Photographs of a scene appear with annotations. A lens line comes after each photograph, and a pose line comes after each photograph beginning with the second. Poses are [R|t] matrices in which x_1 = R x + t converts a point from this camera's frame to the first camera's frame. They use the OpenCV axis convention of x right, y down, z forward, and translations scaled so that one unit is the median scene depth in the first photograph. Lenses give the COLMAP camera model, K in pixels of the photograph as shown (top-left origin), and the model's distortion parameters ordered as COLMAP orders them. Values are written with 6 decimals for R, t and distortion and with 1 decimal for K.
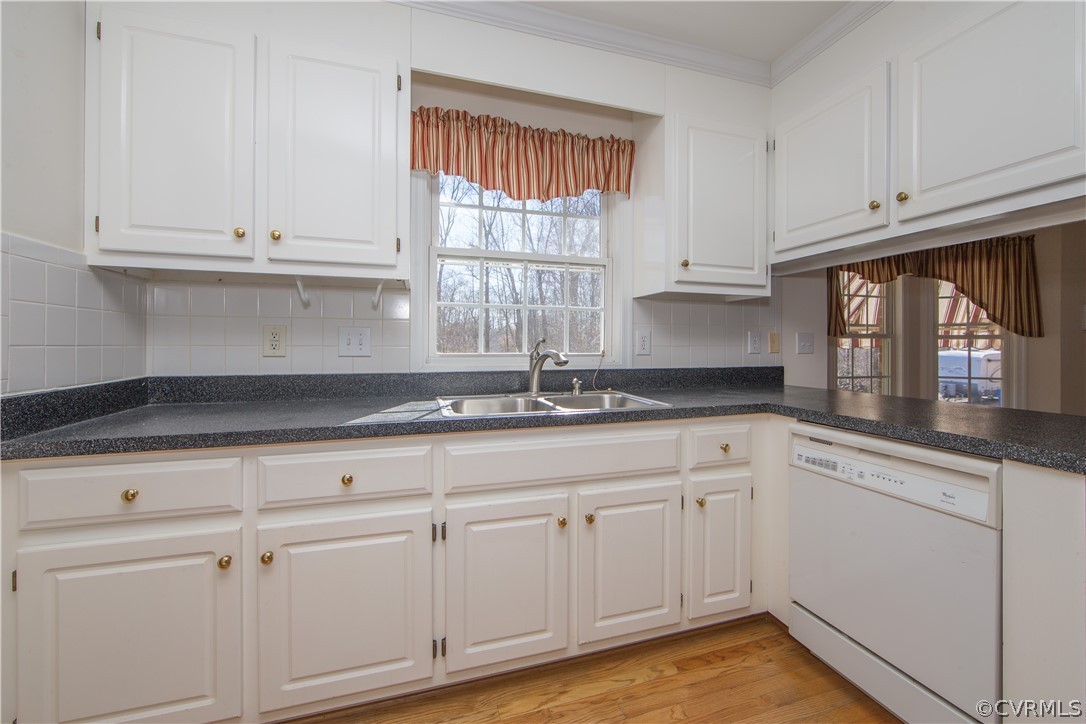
lens RADIAL K [[431.5, 0, 560.6], [0, 431.5, 347.5], [0, 0, 1]] dist [-0.001987, -0.000071]
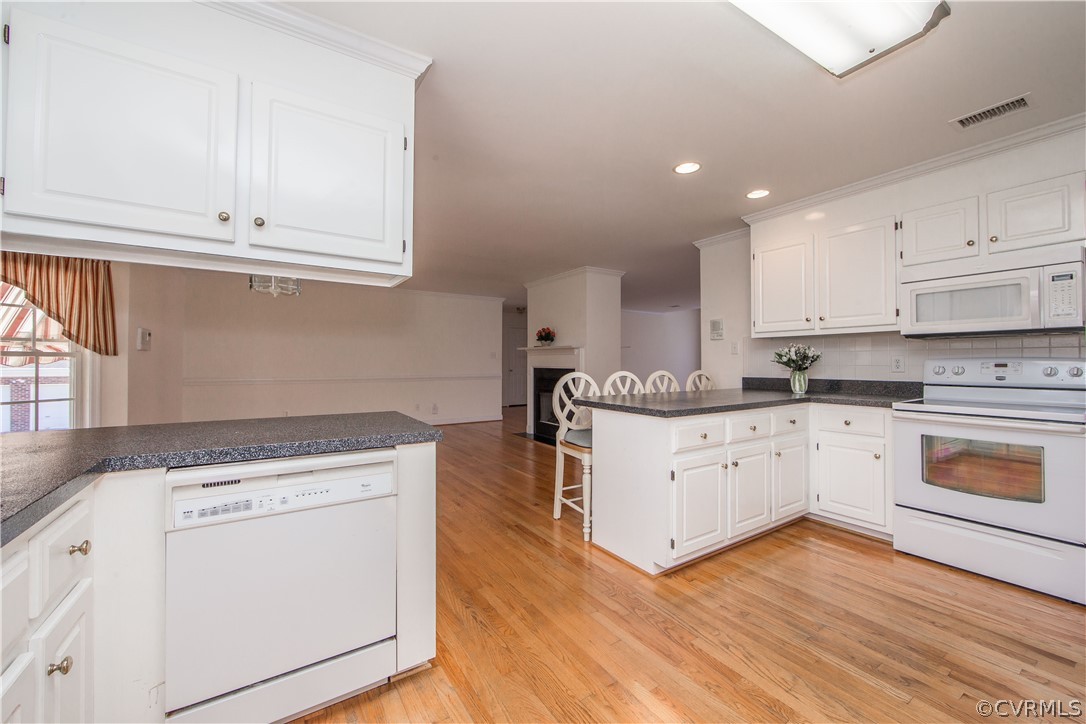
lens RADIAL K [[429.1, 0, 543.3], [0, 429.1, 359.3], [0, 0, 1]] dist [-0.014864, -0.000053]
pose [[-0.264119, 0.007950, 0.964457, -0.178500], [0.000408, 0.999967, -0.008131, -0.008422], [-0.964490, -0.001754, -0.264113, 0.307490]]
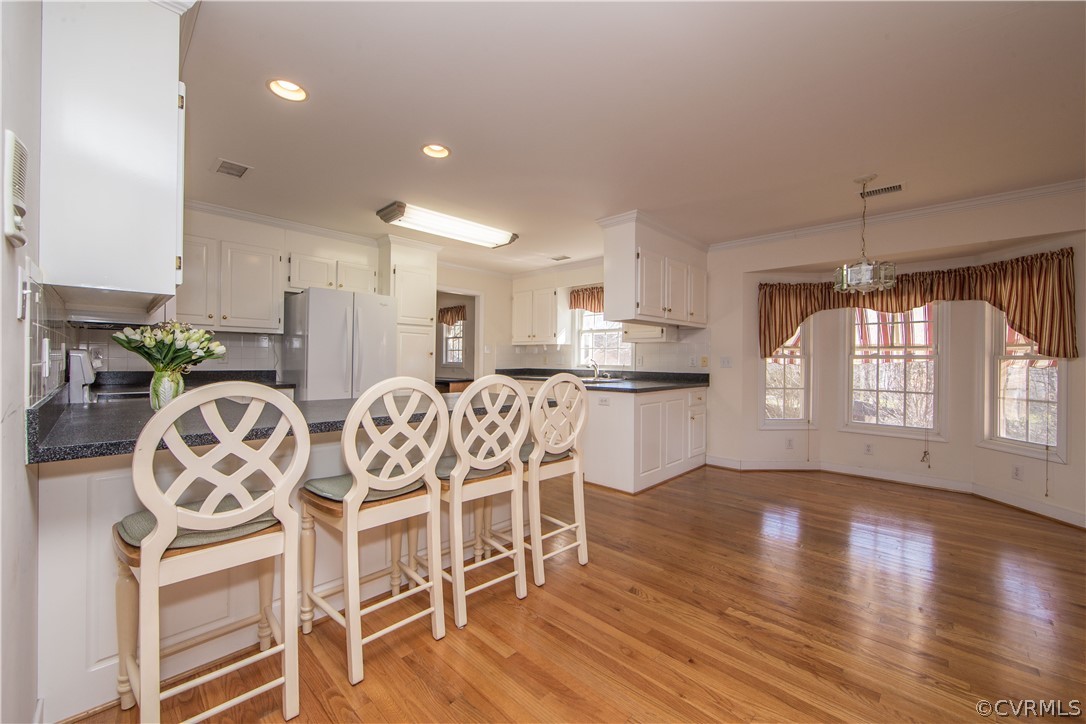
lens RADIAL K [[430.0, 0, 541.0], [0, 430.0, 359.2], [0, 0, 1]] dist [-0.010061, 0.000437]
pose [[0.476079, 0.003569, -0.879395, 1.587437], [-0.010512, 0.999943, -0.001633, -0.008320], [0.879340, 0.010021, 0.476090, -0.500433]]
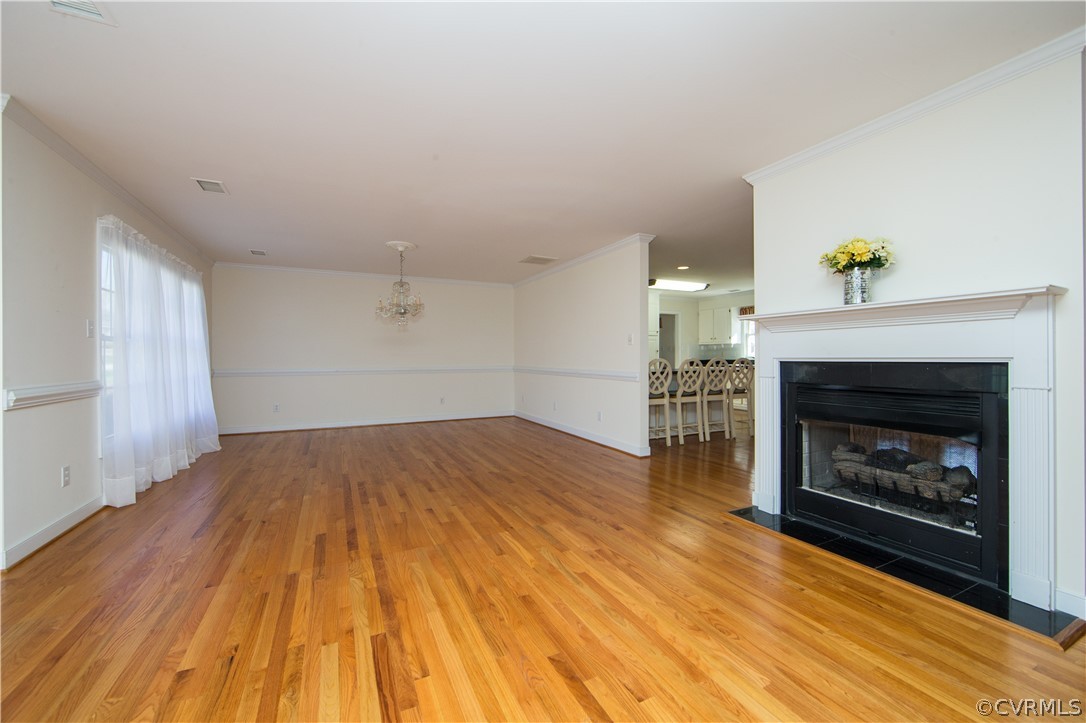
lens RADIAL K [[430.5, 0, 544.4], [0, 430.5, 355.9], [0, 0, 1]] dist [-0.008592, 0.000605]
pose [[0.150984, -0.000473, -0.988536, 2.795014], [0.002057, 0.999998, -0.000164, 0.006411], [0.988534, -0.002008, 0.150984, -1.331162]]
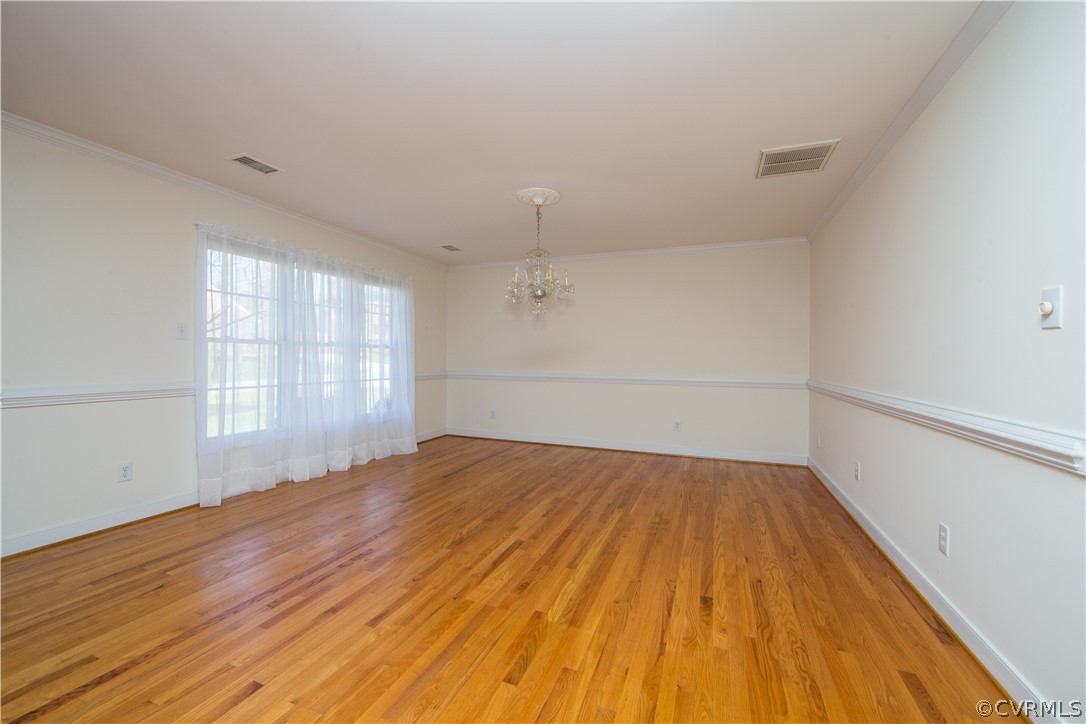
lens RADIAL K [[430.5, 0, 544.4], [0, 430.5, 356.4], [0, 0, 1]] dist [-0.008592, 0.000605]
pose [[-0.631095, -0.008924, -0.775654, 1.847951], [-0.008630, 0.999953, -0.004483, -0.000164], [0.775657, 0.003865, -0.631142, -0.864307]]
